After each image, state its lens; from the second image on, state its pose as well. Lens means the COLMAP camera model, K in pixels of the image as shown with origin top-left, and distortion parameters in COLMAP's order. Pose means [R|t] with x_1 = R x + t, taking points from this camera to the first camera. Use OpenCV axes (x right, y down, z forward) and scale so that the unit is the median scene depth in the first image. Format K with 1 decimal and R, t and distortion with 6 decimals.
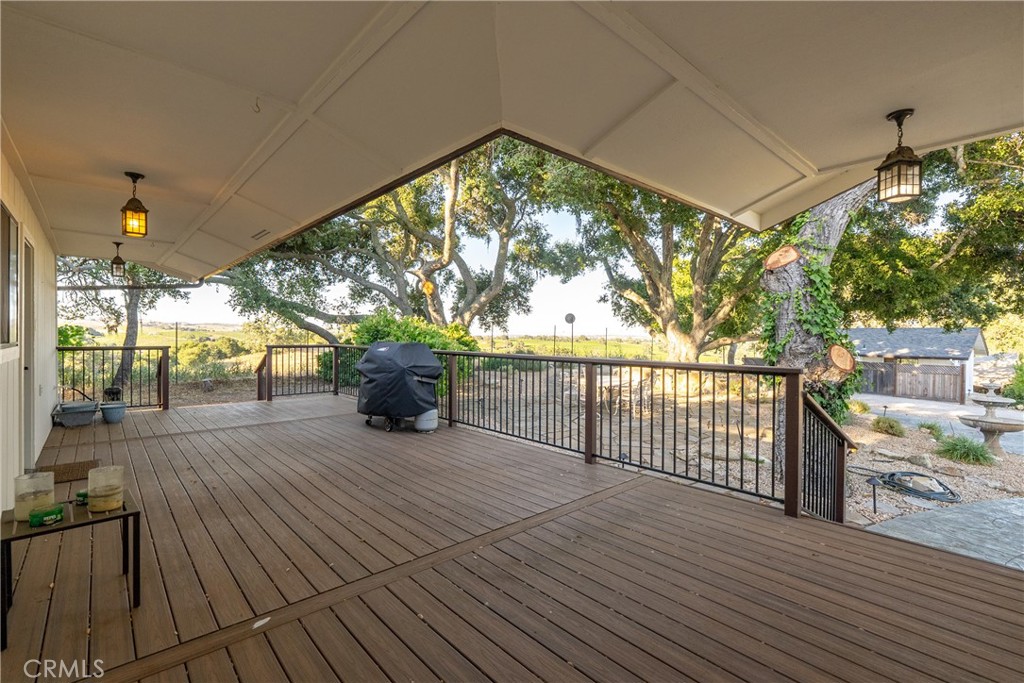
lens RADIAL K [[465.4, 0, 517.1], [0, 465.4, 340.4], [0, 0, 1]] dist [-0.001217, 0.001179]
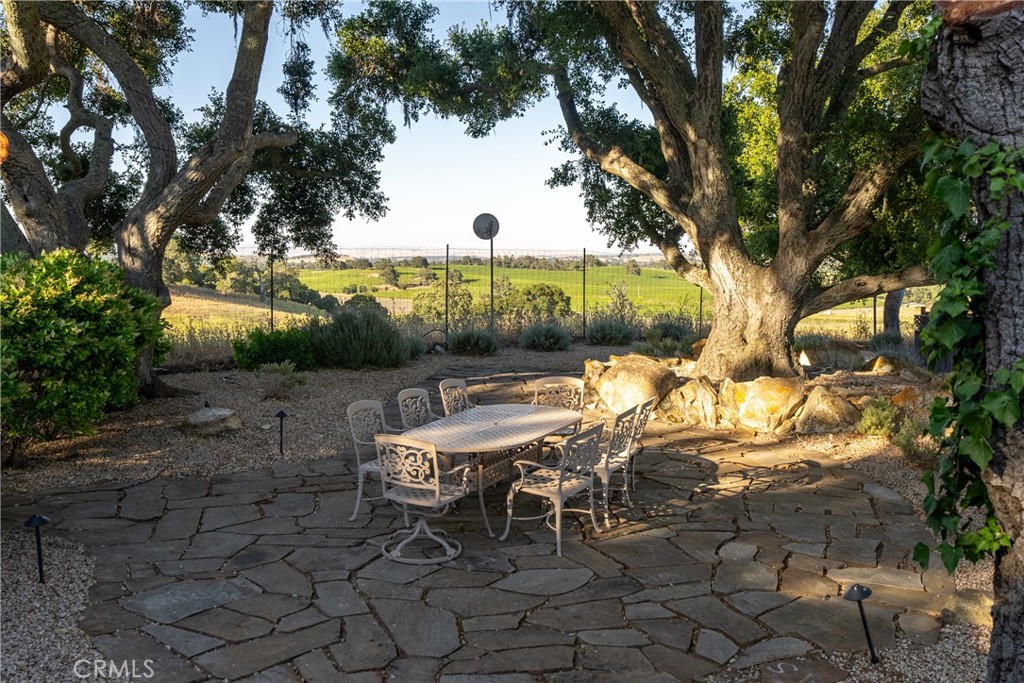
lens RADIAL K [[1000.9, 0, 509.5], [0, 1000.9, 339.9], [0, 0, 1]] dist [0.055802, 0.000000]
pose [[0.998368, -0.020382, 0.053353, 0.095830], [0.016428, 0.997159, 0.073512, -0.015219], [-0.054700, -0.072516, 0.995866, 0.168503]]
